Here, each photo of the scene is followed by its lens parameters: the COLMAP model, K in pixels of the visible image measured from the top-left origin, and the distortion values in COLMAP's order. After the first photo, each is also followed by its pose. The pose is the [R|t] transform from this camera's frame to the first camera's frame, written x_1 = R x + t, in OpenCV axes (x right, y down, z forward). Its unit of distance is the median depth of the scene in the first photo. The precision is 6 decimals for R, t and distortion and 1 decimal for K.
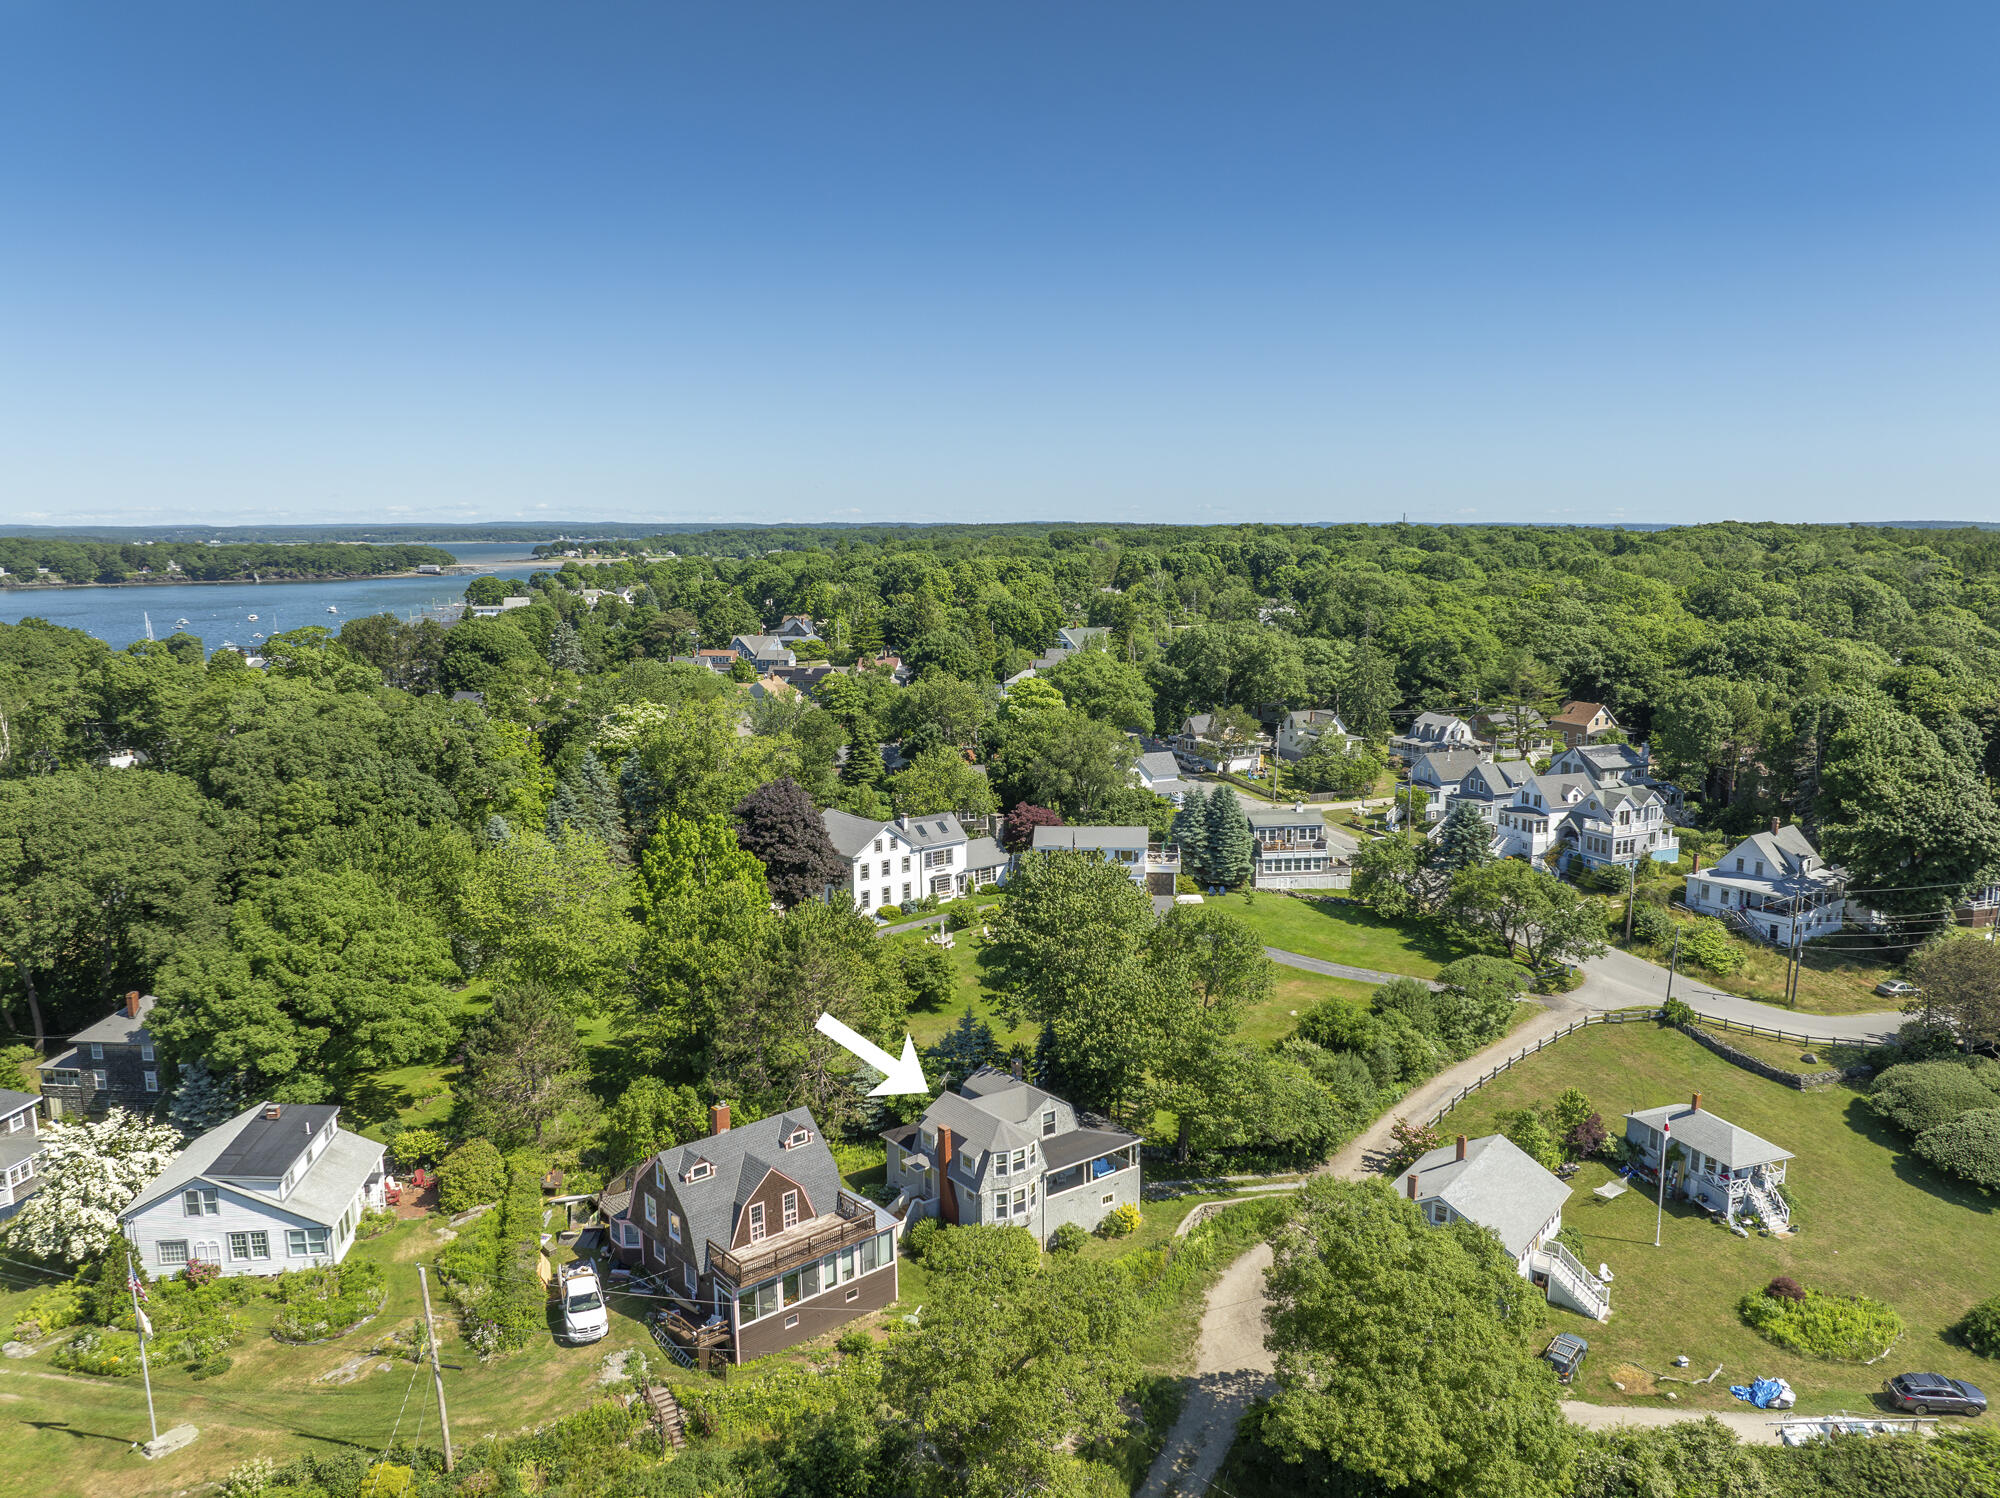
lens RADIAL K [[1403.0, 0, 991.5], [0, 1403.0, 741.3], [0, 0, 1]] dist [-0.044977, 0.020592]
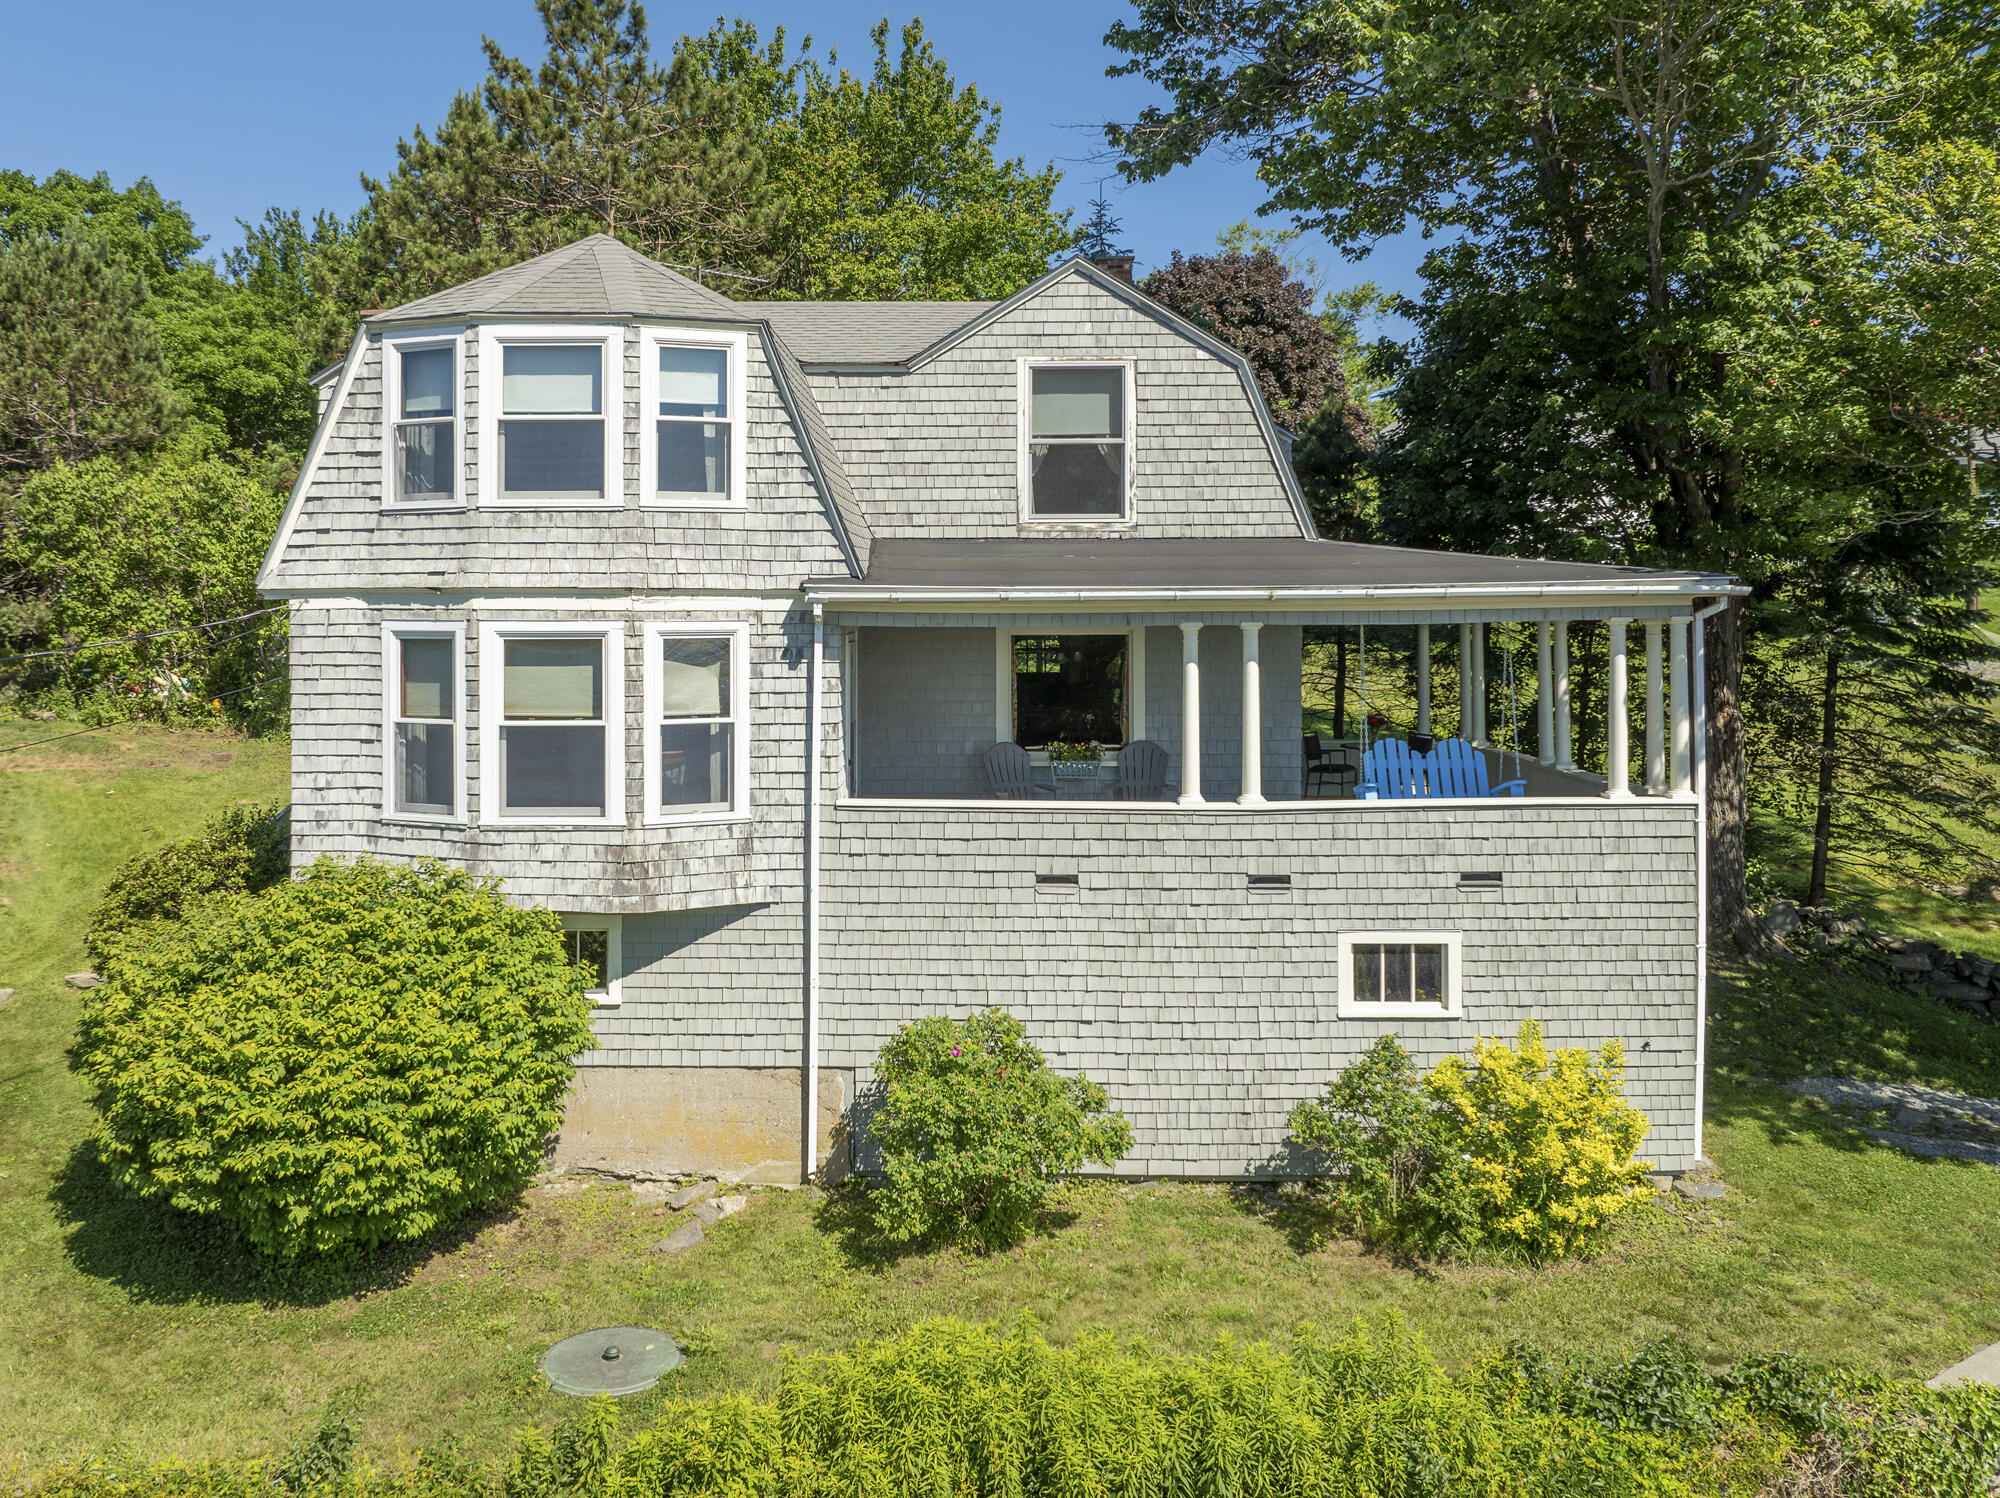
lens RADIAL K [[1567.7, 0, 1000.0], [0, 1567.7, 749.0], [0, 0, 1]] dist [-0.007692, -0.065356]
pose [[0.806661, 0.058541, -0.588108, 0.141059], [-0.113299, 0.991944, -0.056664, 0.320102], [0.580053, 0.112340, 0.806795, 0.857011]]
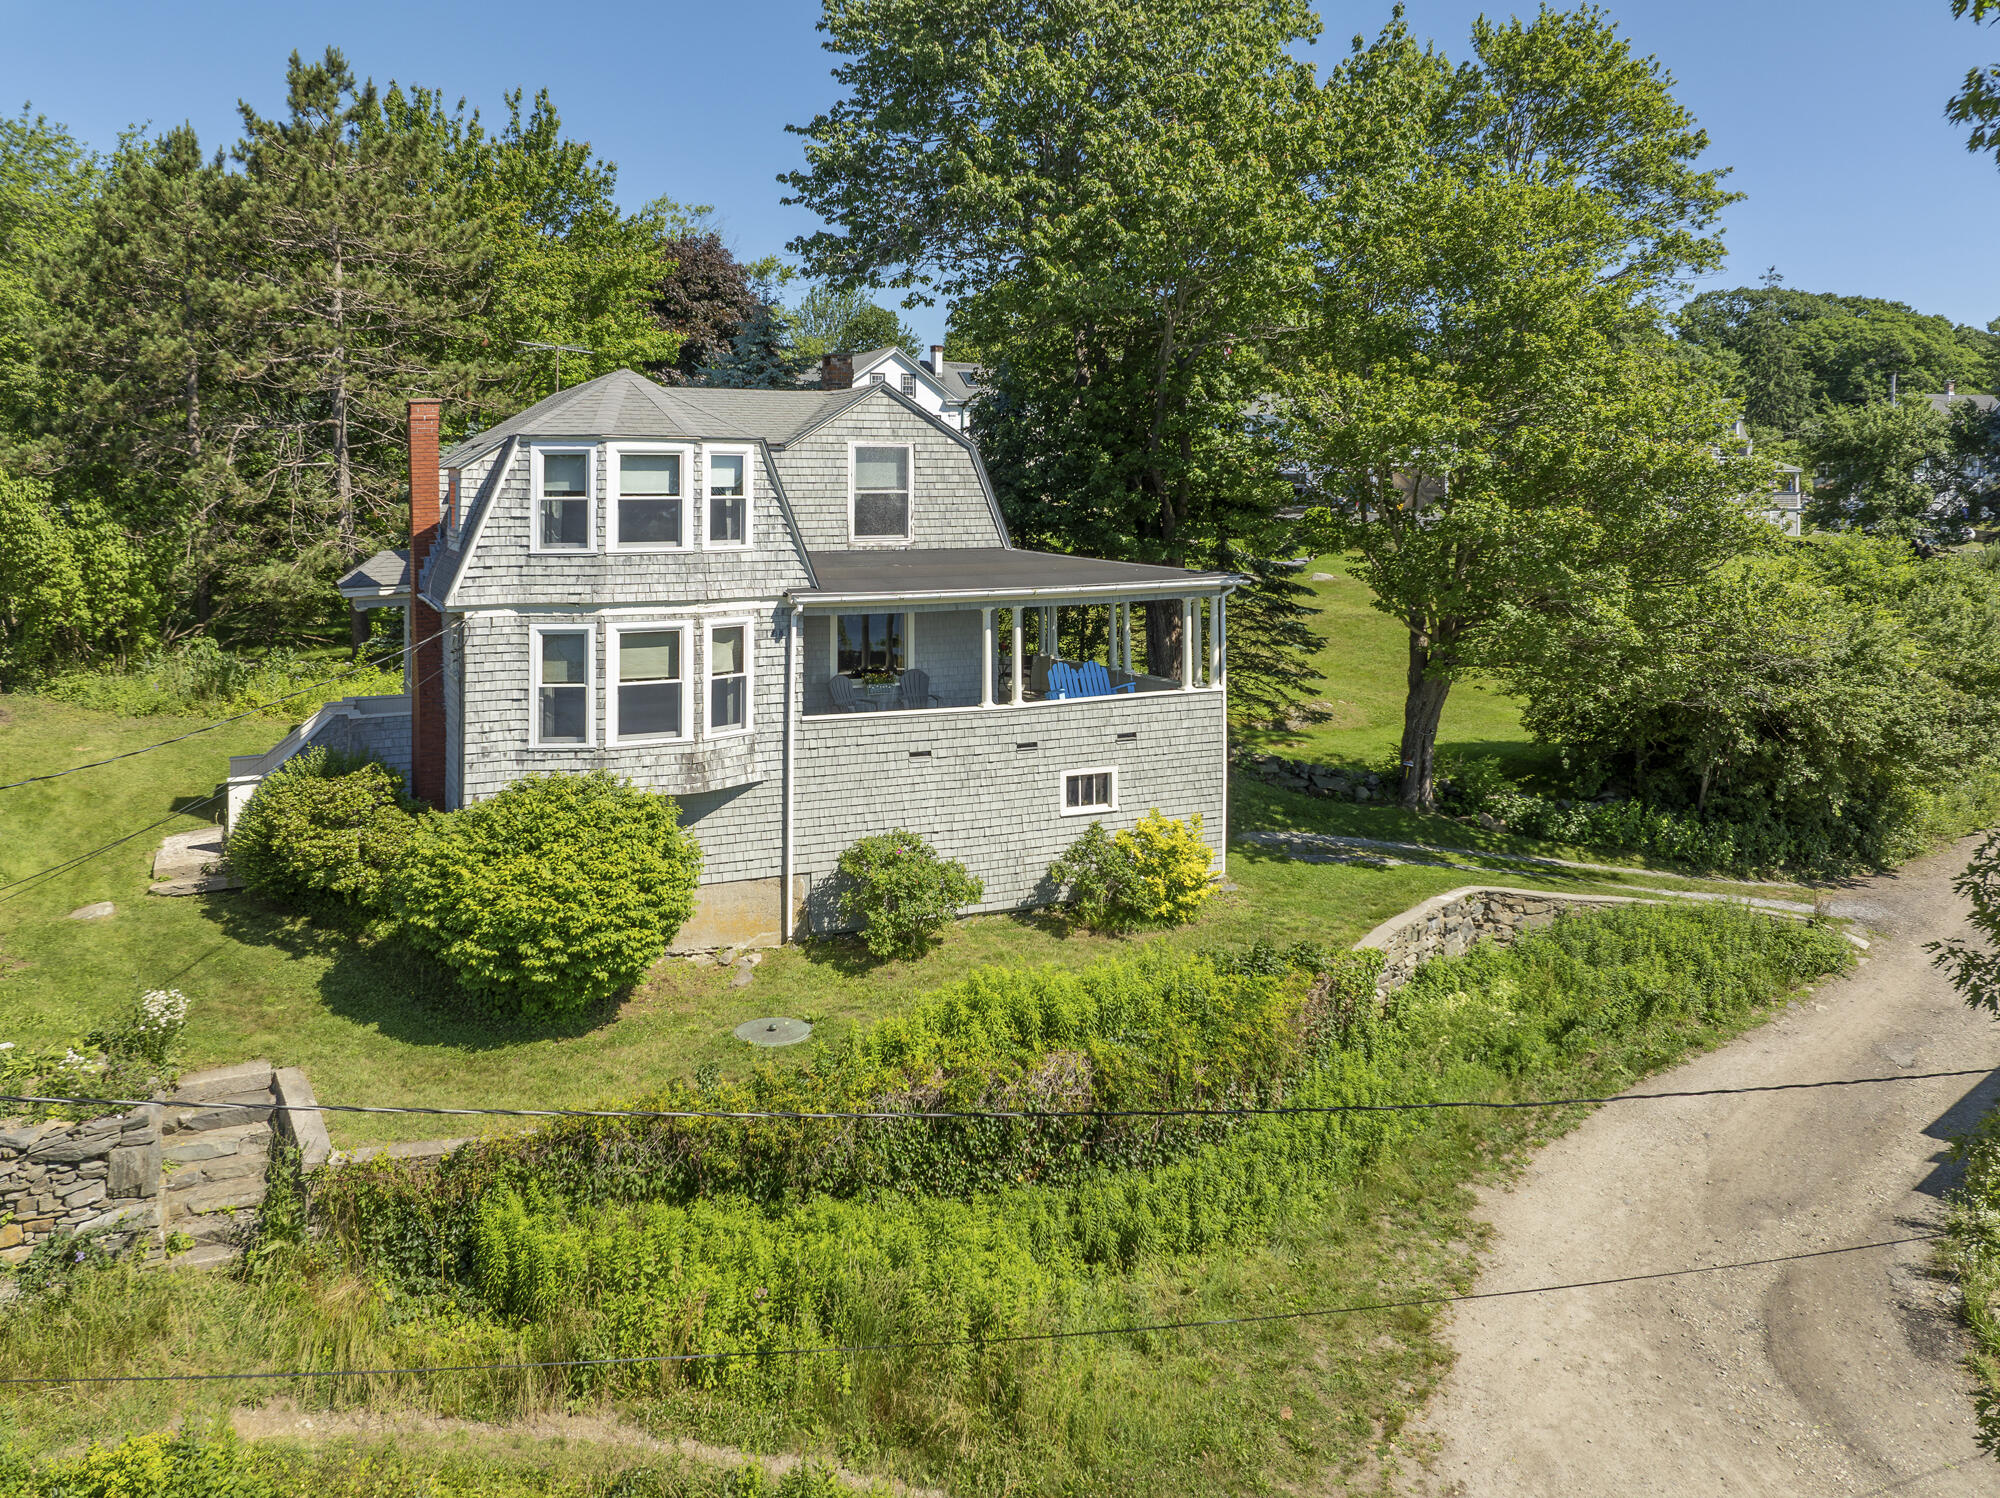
lens RADIAL K [[1417.8, 0, 993.9], [0, 1417.8, 751.9], [0, 0, 1]] dist [-0.028496, -0.021010]
pose [[0.982239, 0.036345, -0.184082, 0.113407], [-0.038284, 0.999242, -0.006988, 0.324380], [0.183689, 0.013911, 0.982886, 0.744334]]
